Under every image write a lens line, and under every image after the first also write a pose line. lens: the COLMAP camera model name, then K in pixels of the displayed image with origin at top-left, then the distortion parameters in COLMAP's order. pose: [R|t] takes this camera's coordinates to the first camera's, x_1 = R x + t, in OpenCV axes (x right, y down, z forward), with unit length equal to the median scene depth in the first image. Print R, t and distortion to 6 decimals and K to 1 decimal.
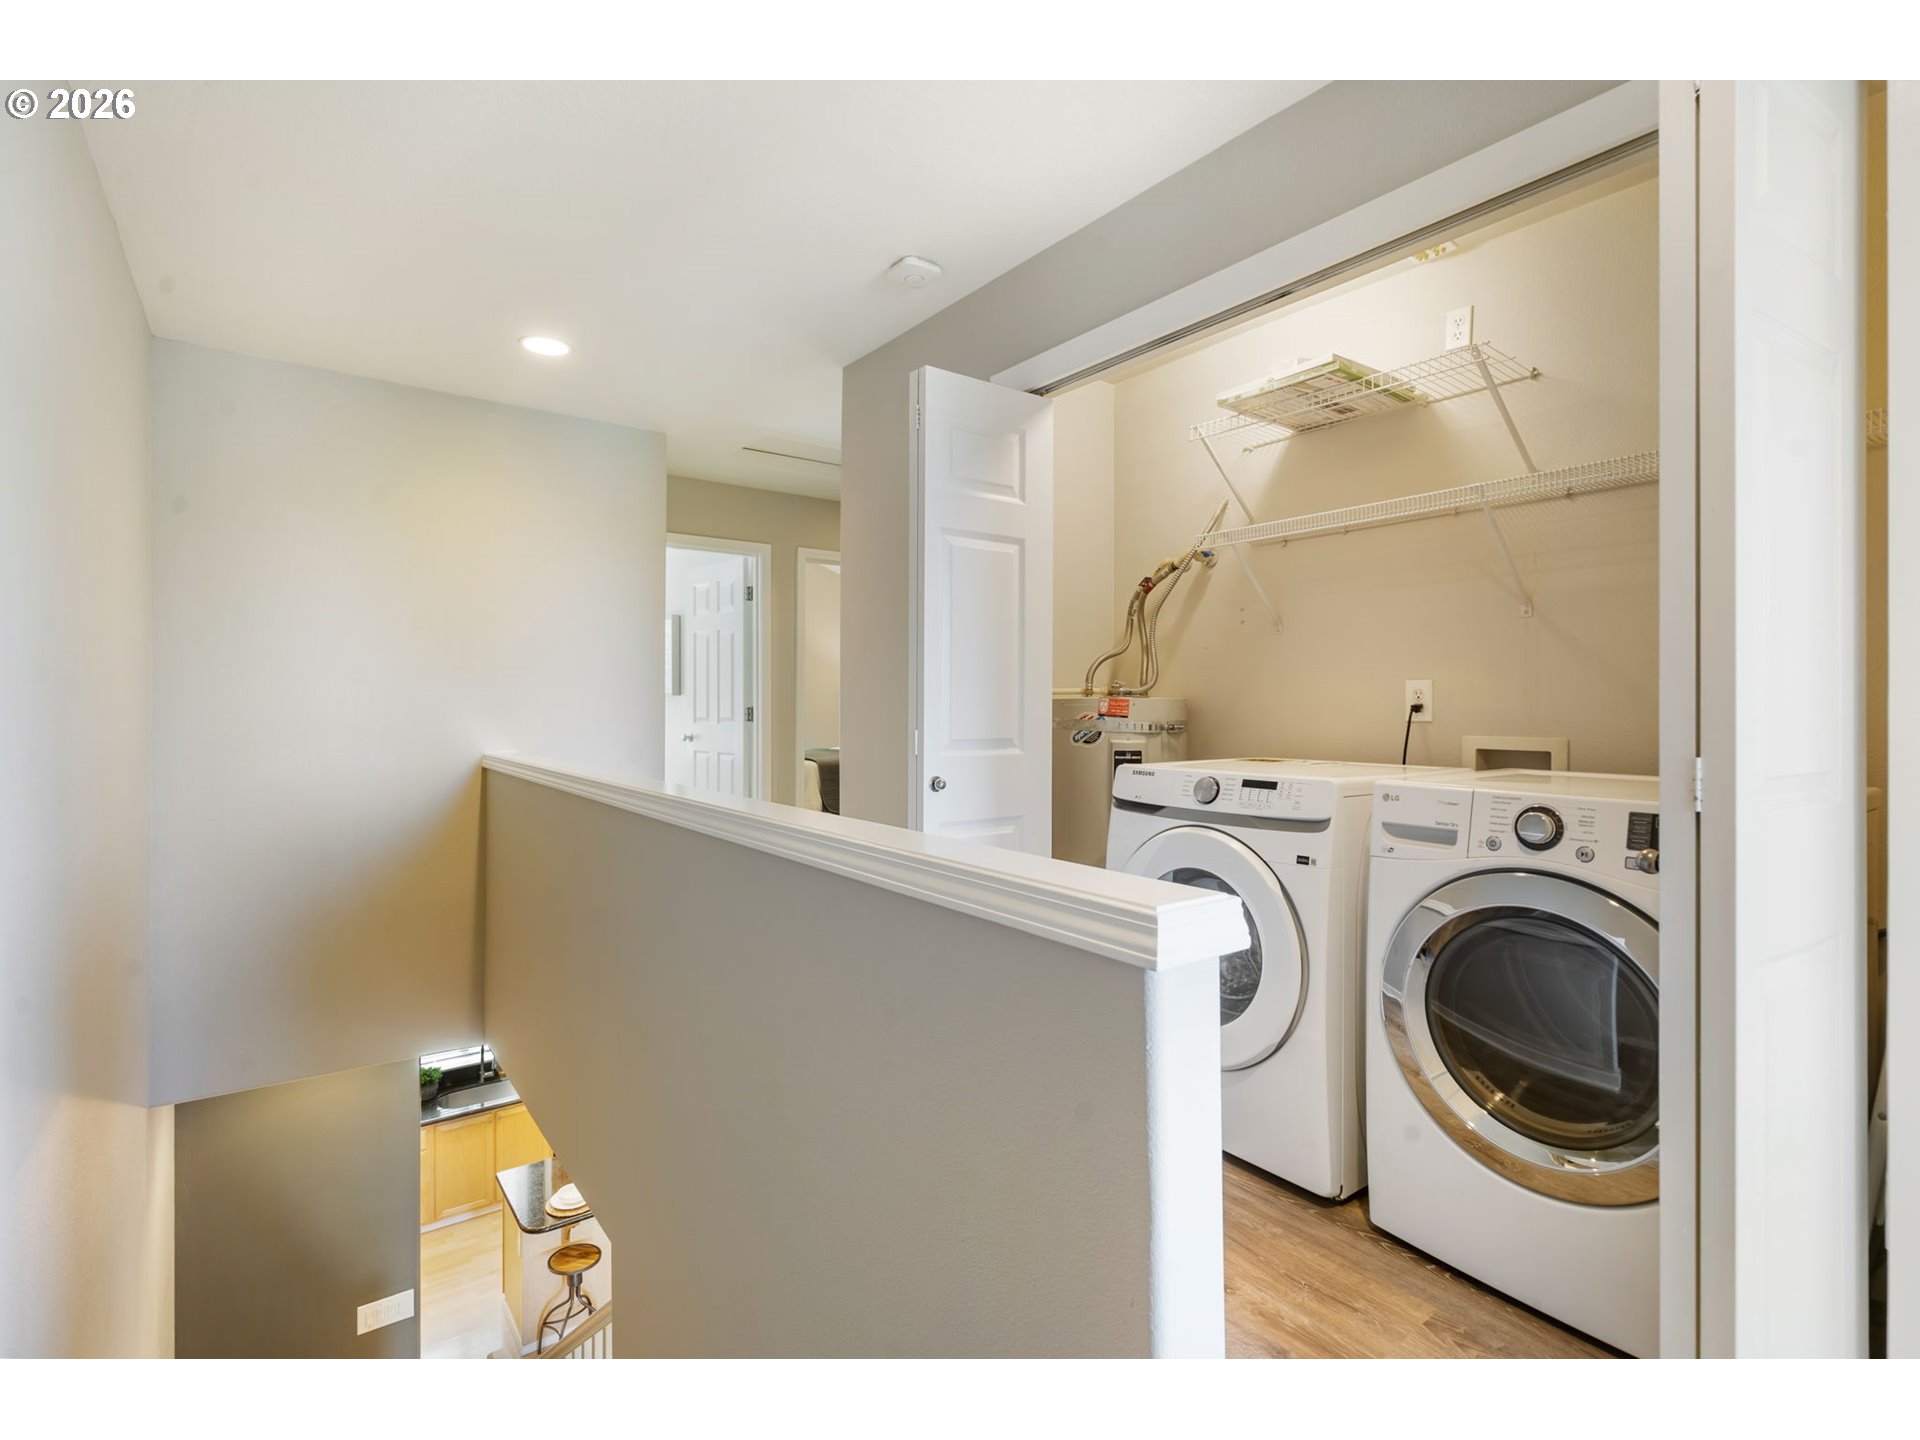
lens RADIAL K [[880.4, 0, 960.0], [0, 880.4, 720.0], [0, 0, 1]] dist [-0.002011, 0.000089]
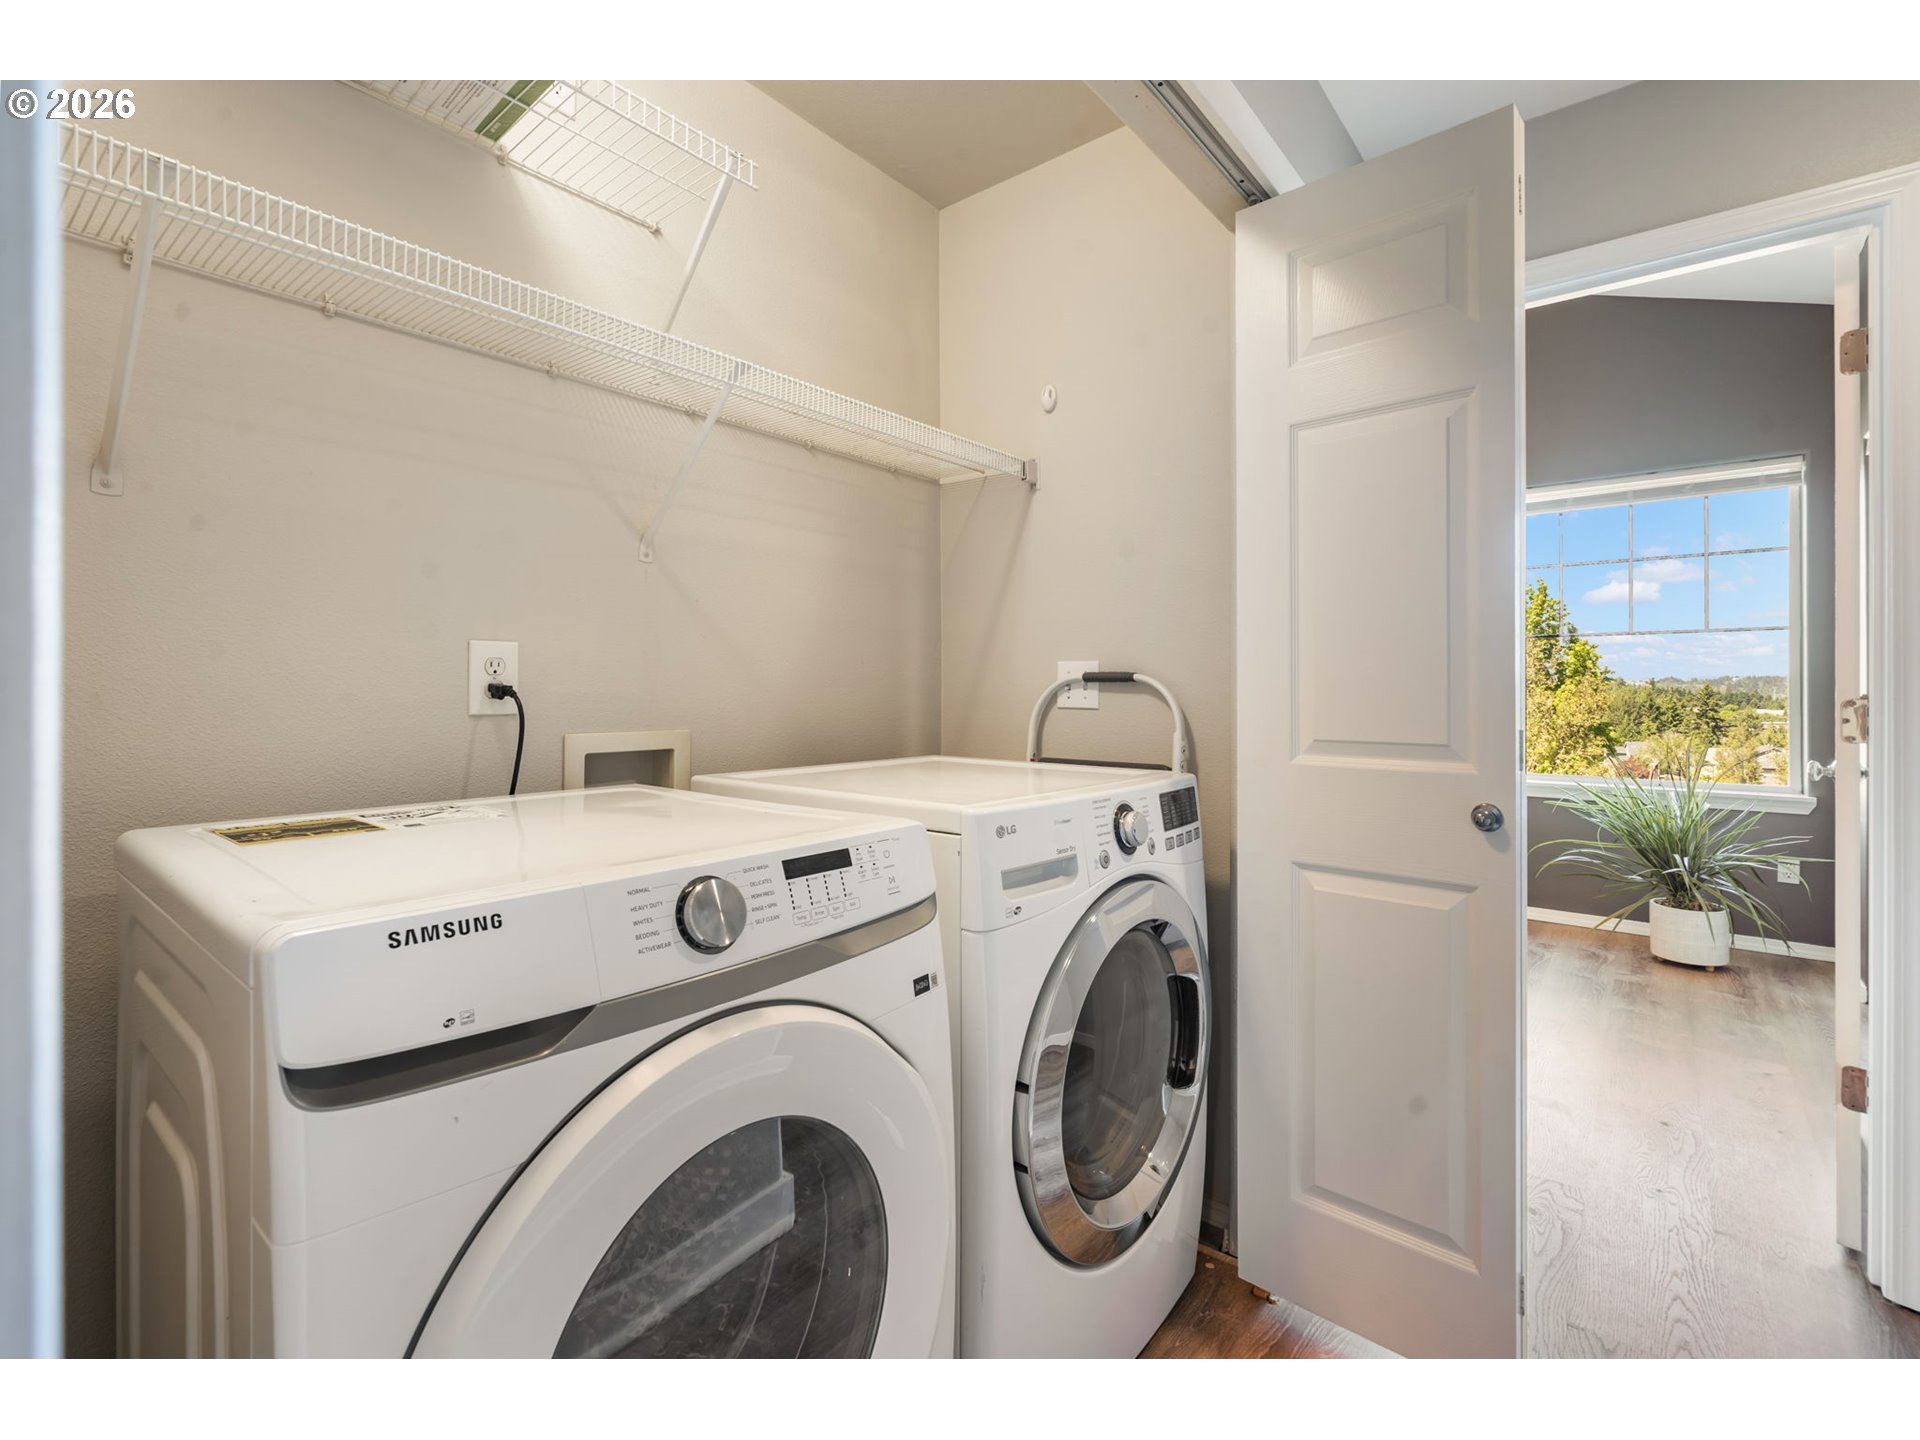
lens RADIAL K [[877.3, 0, 960.8], [0, 877.3, 680.9], [0, 0, 1]] dist [-0.001063, -0.000032]
pose [[-0.235038, 0.004792, 0.971974, -0.123611], [0.013007, 0.999914, -0.001785, -0.020210], [-0.971899, 0.012223, -0.235080, 1.106223]]
